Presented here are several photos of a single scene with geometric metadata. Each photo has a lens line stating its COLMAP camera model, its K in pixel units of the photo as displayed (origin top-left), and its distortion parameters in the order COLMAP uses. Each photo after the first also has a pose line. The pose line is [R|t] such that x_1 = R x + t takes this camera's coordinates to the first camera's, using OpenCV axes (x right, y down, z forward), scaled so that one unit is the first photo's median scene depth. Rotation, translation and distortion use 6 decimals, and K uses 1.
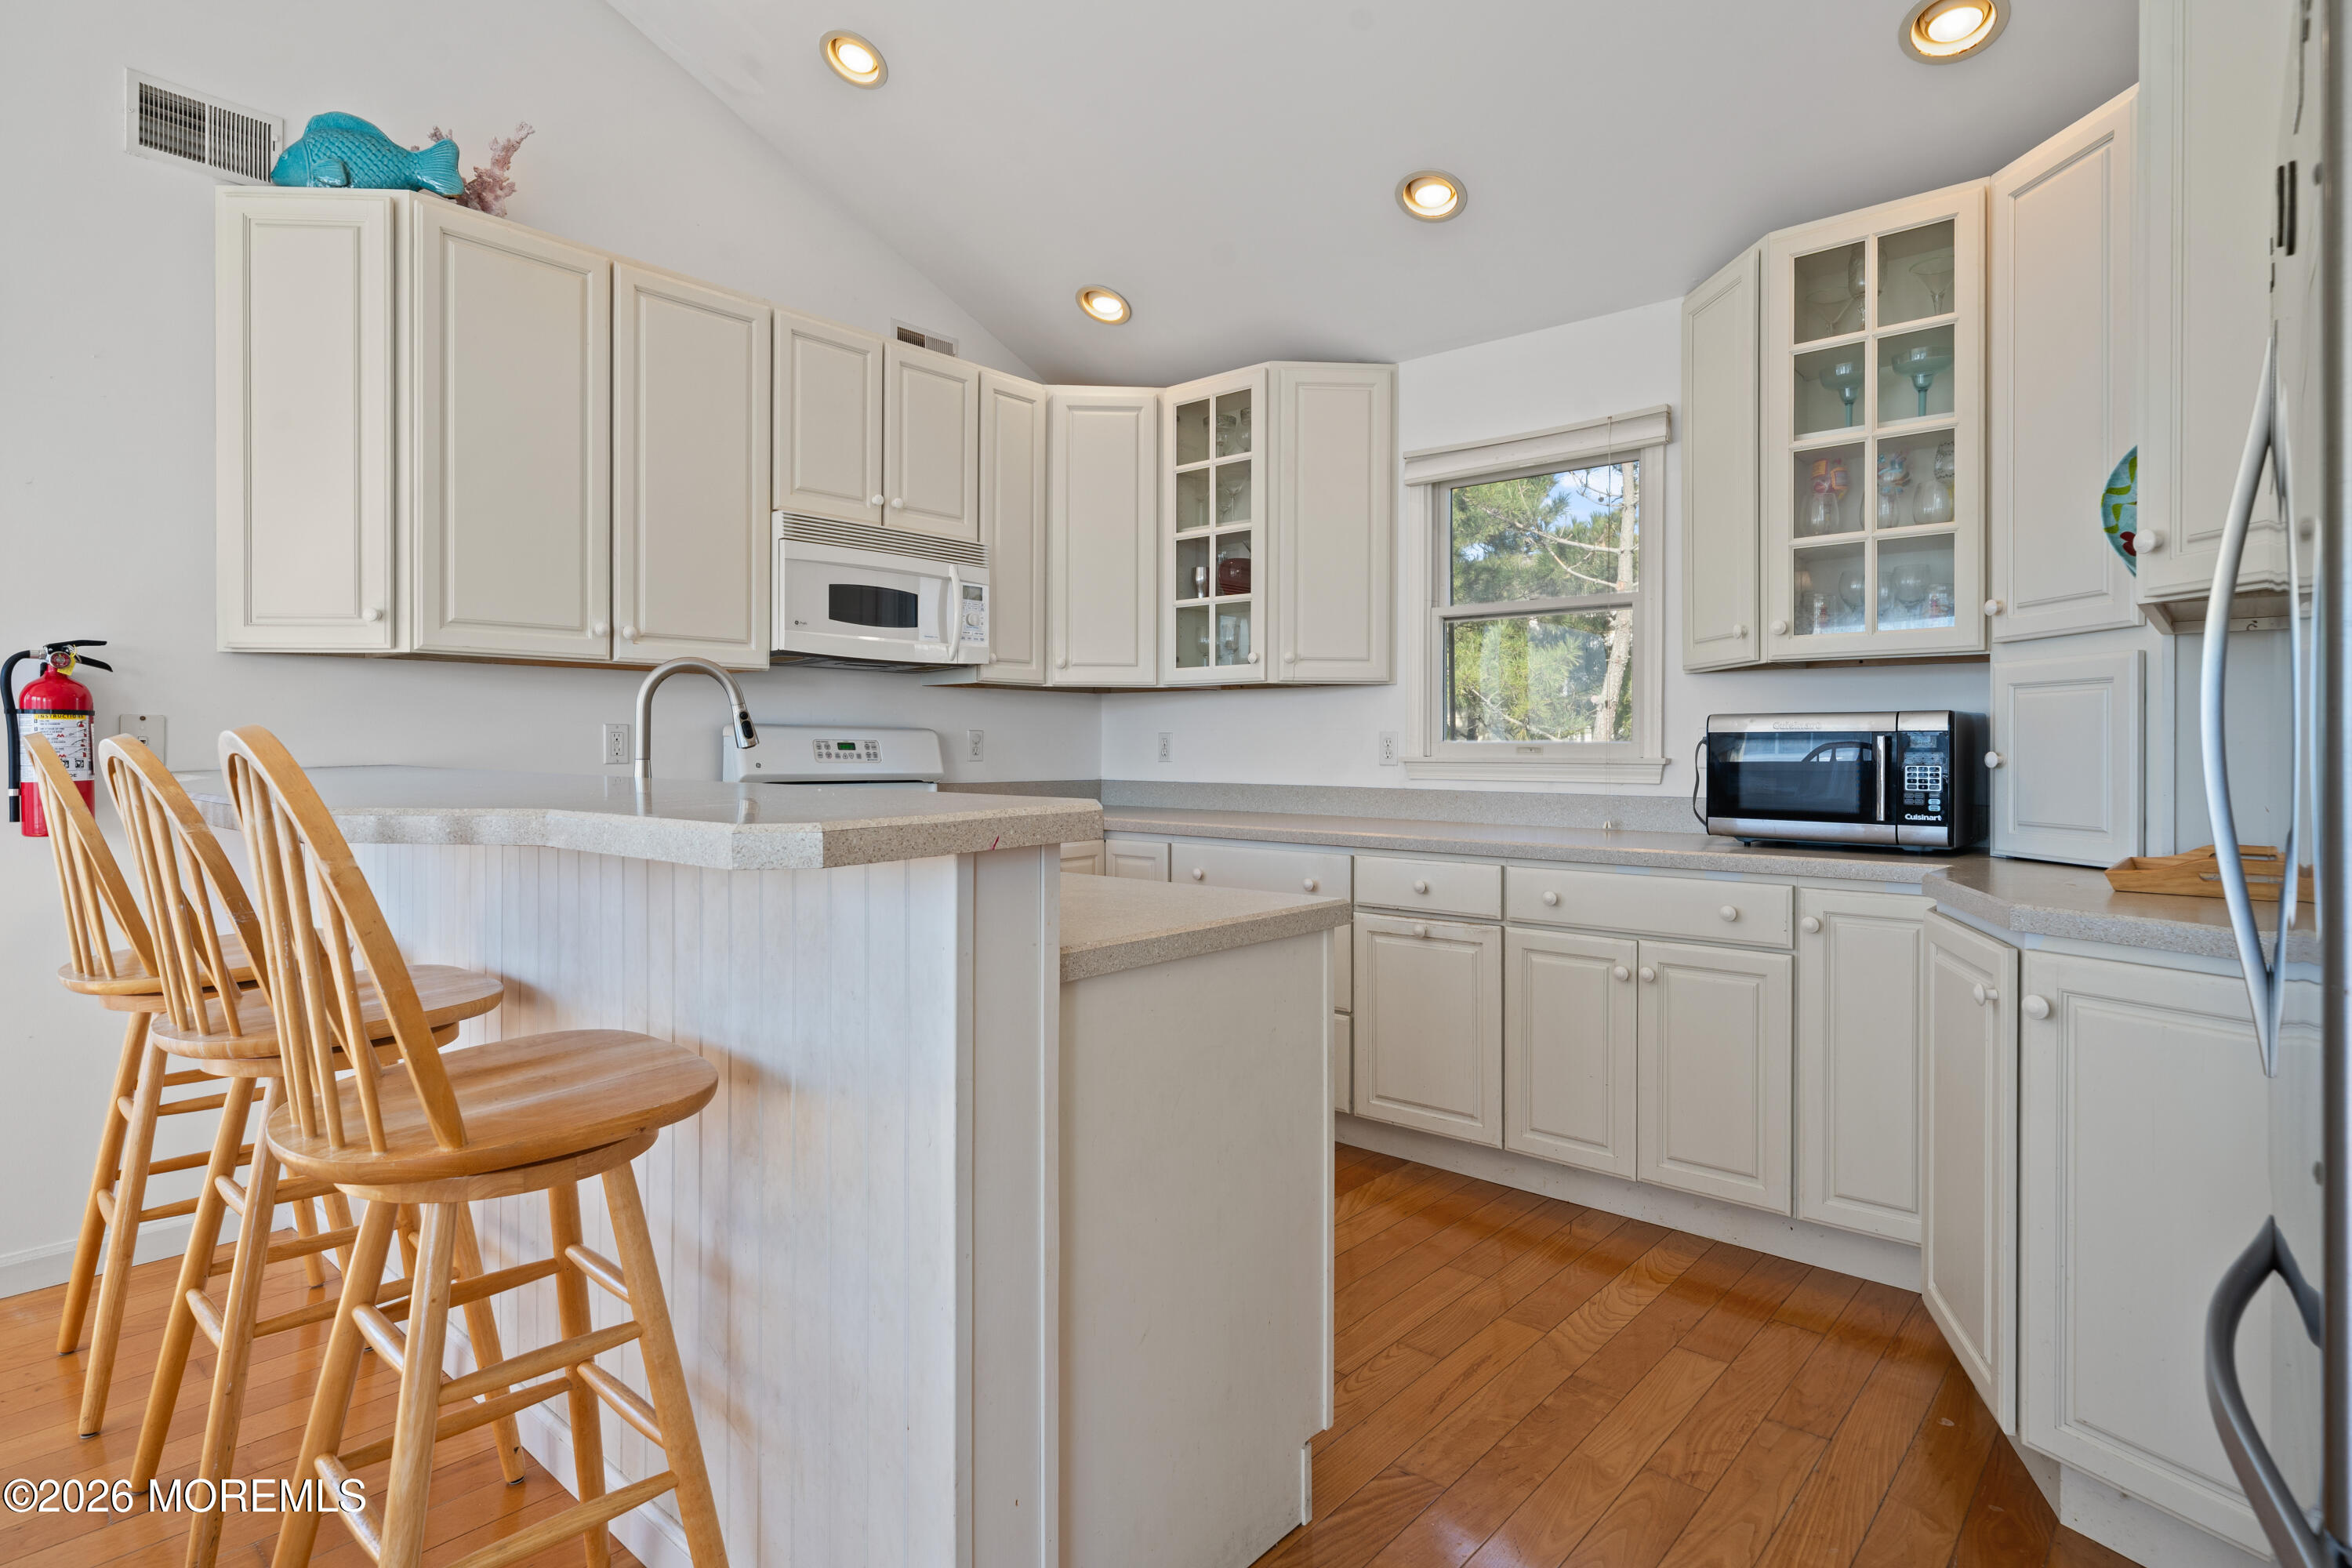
lens RADIAL K [[1211.2, 0, 1167.7], [0, 1211.2, 759.2], [0, 0, 1]] dist [0.000547, 0.002101]
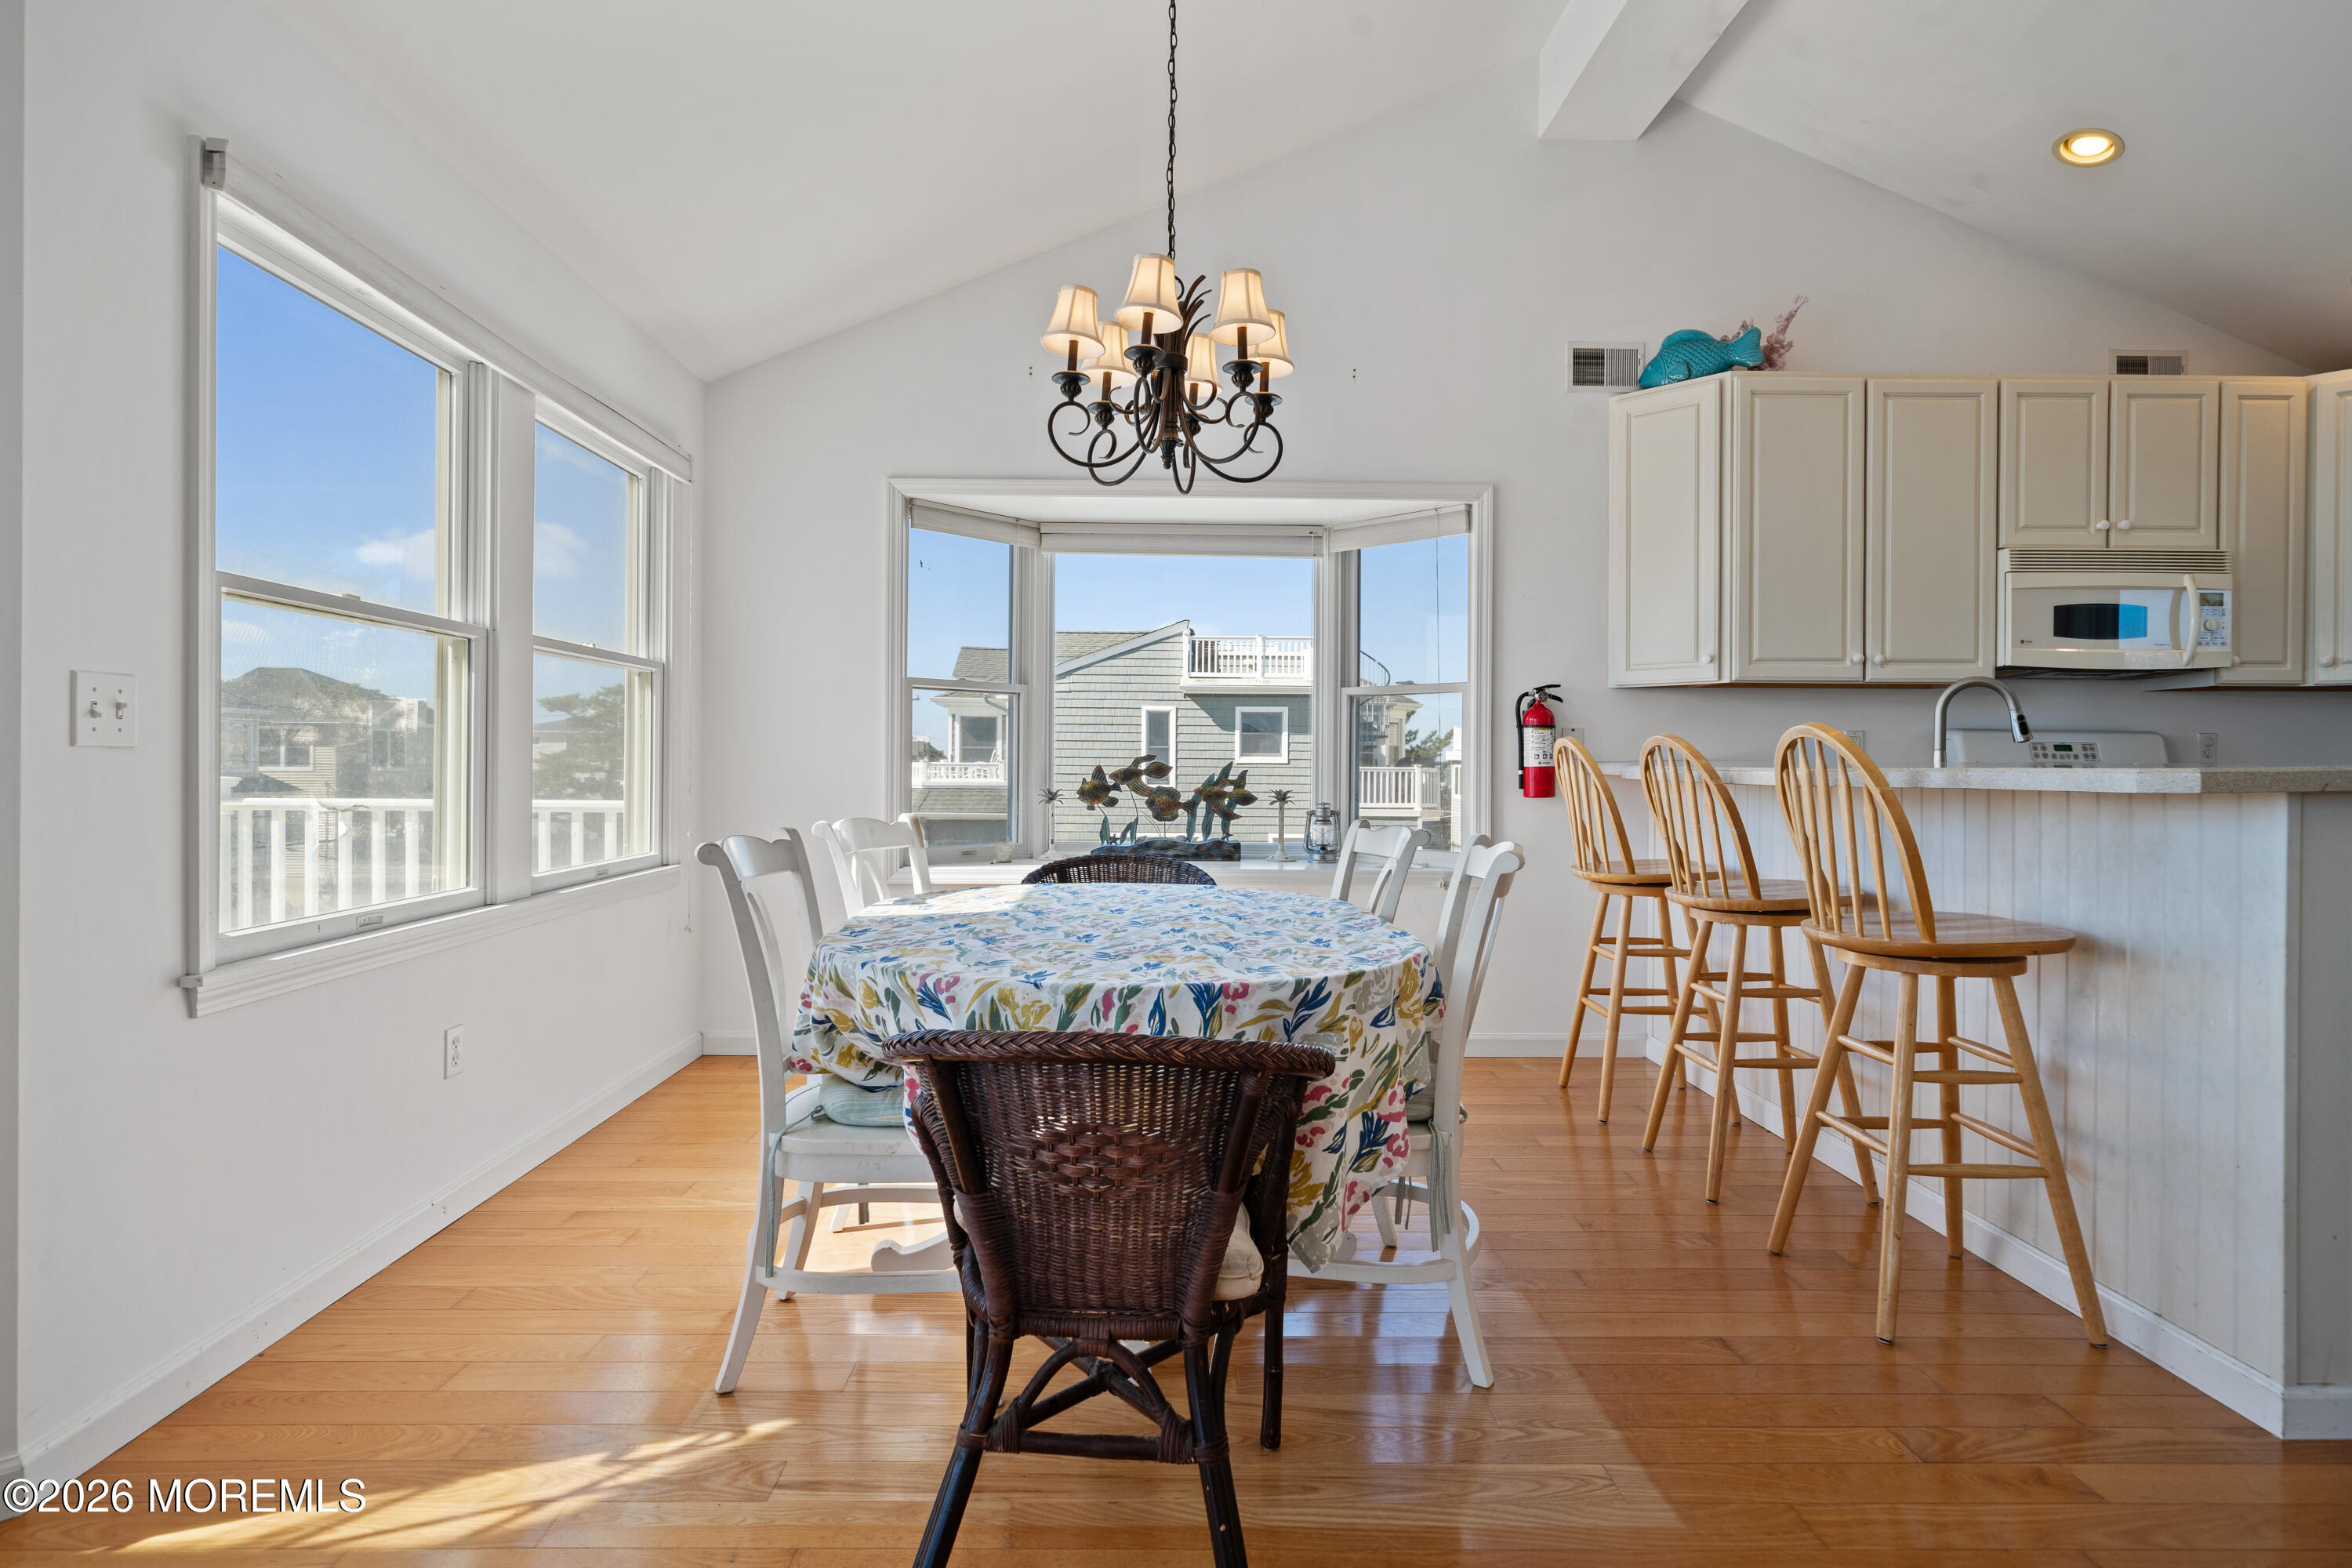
lens RADIAL K [[1211.2, 0, 1167.7], [0, 1211.2, 759.2], [0, 0, 1]] dist [0.000547, 0.002101]
pose [[0.674155, 0.000023, -0.738590, 0.003908], [-0.011275, 0.999884, -0.010260, 0.023271], [0.738504, 0.015244, 0.674077, -0.410555]]
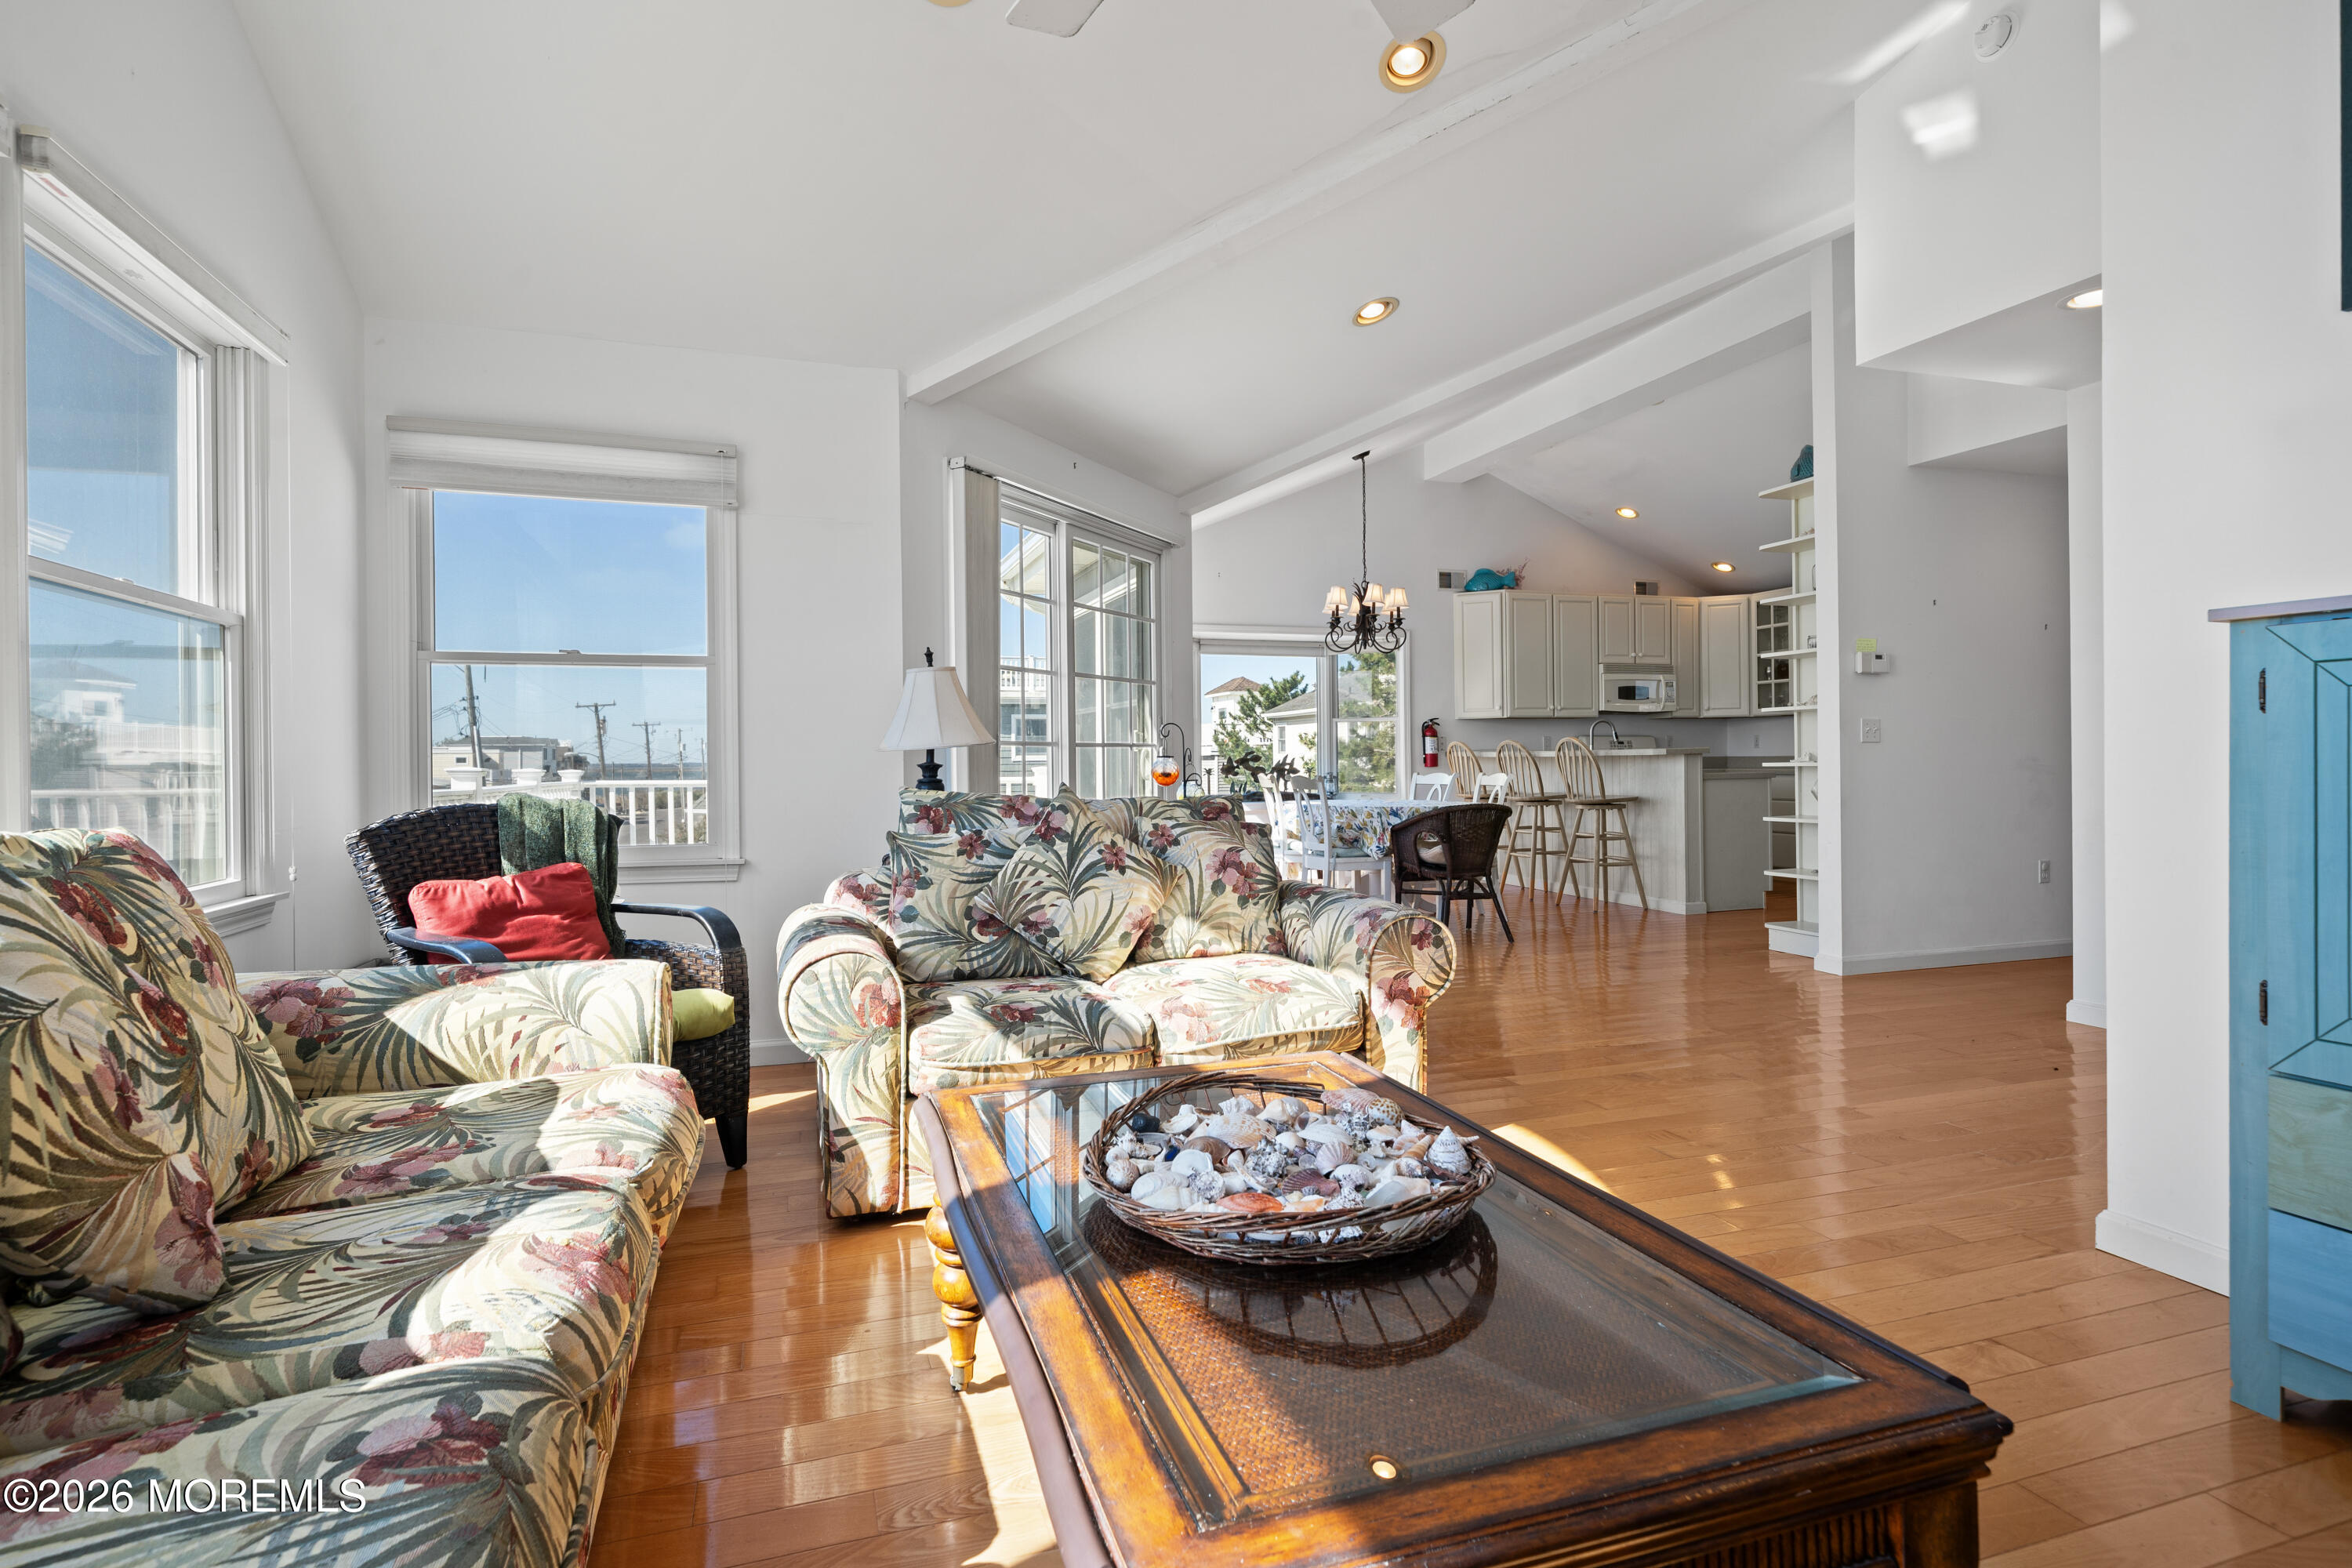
lens RADIAL K [[1157.6, 0, 1170.7], [0, 1157.6, 754.8], [0, 0, 1]] dist [0.000178, 0.000052]
pose [[0.862234, -0.014038, -0.506316, 0.207803], [0.008116, 0.999870, -0.013901, 0.051085], [0.506445, 0.007877, 0.862236, -2.017491]]
